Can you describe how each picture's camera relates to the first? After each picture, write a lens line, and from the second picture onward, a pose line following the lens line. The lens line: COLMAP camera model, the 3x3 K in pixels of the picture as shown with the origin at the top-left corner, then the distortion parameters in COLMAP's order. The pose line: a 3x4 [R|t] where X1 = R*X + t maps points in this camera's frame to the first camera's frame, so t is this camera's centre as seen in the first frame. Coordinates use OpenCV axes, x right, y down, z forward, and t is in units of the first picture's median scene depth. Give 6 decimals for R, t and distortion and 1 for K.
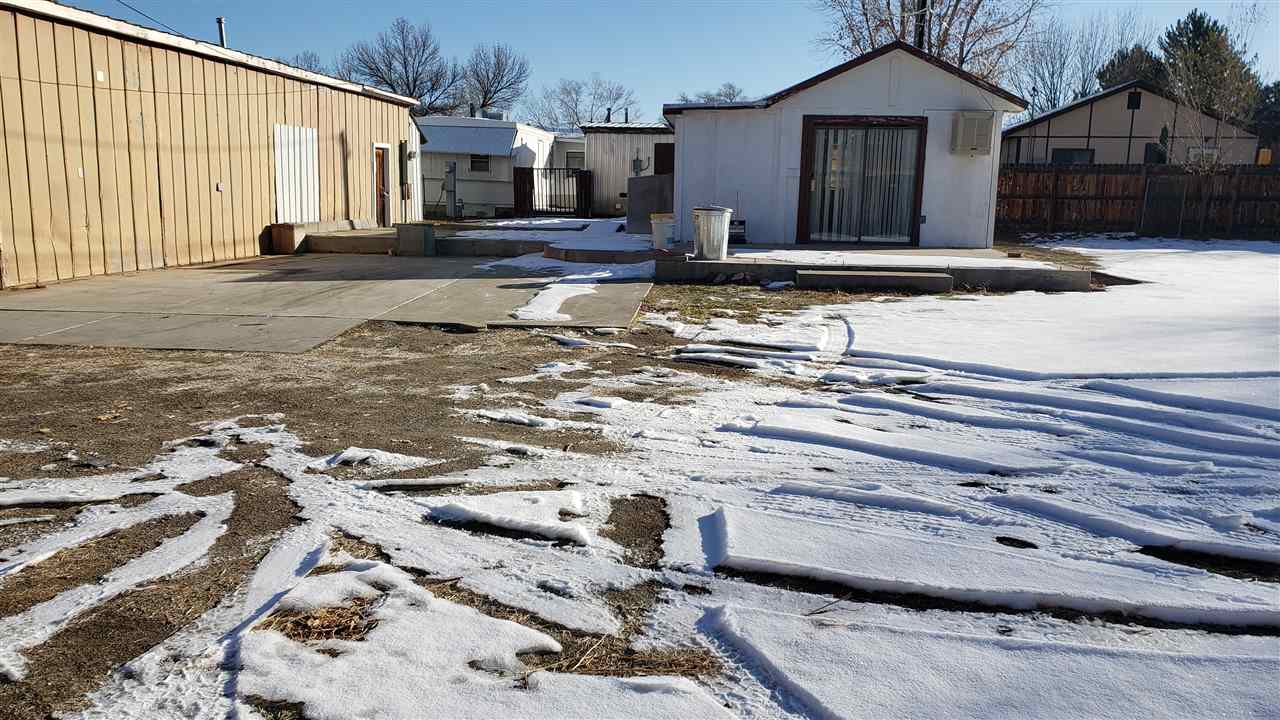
lens RADIAL K [[1002.9, 0, 640.0], [0, 1002.9, 360.0], [0, 0, 1]] dist [0.029887, -0.000103]
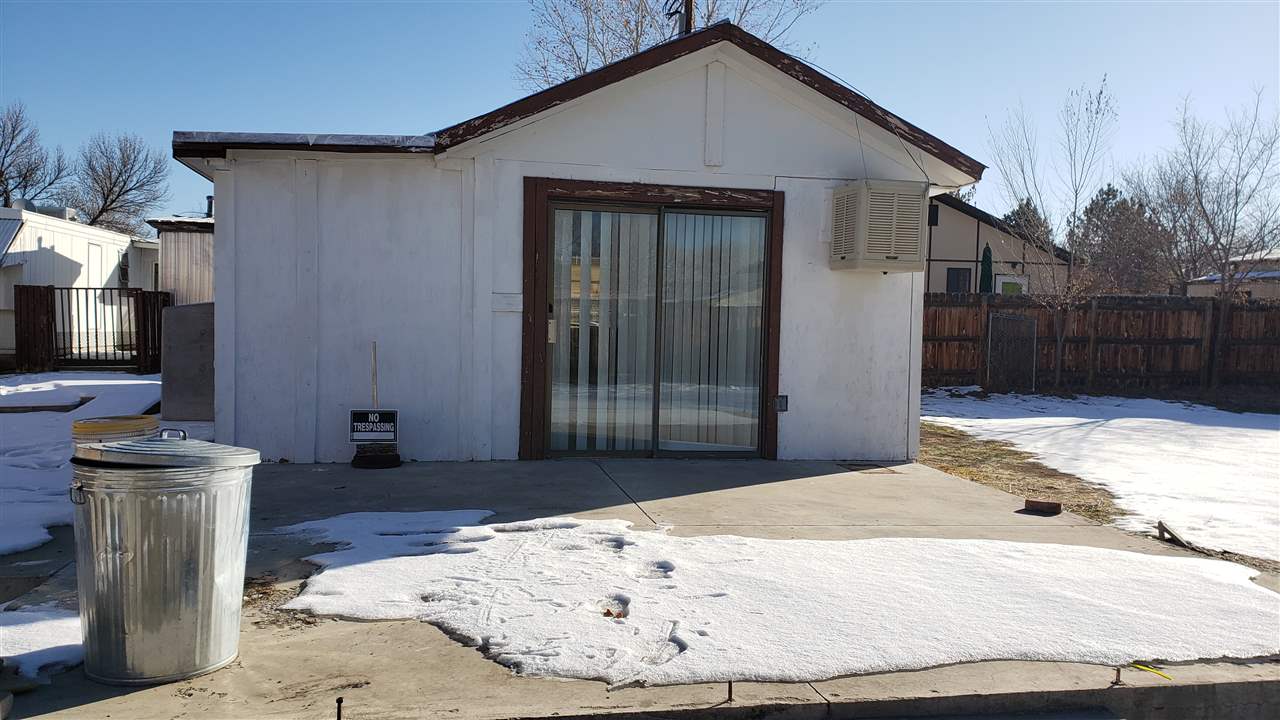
lens RADIAL K [[999.6, 0, 681.2], [0, 999.6, 361.3], [0, 0, 1]] dist [0.089568, 0.000072]
pose [[0.949312, -0.011501, 0.314125, 0.059714], [0.049500, 0.992331, -0.113262, -0.073655], [-0.310414, 0.123070, 0.942601, 0.387101]]
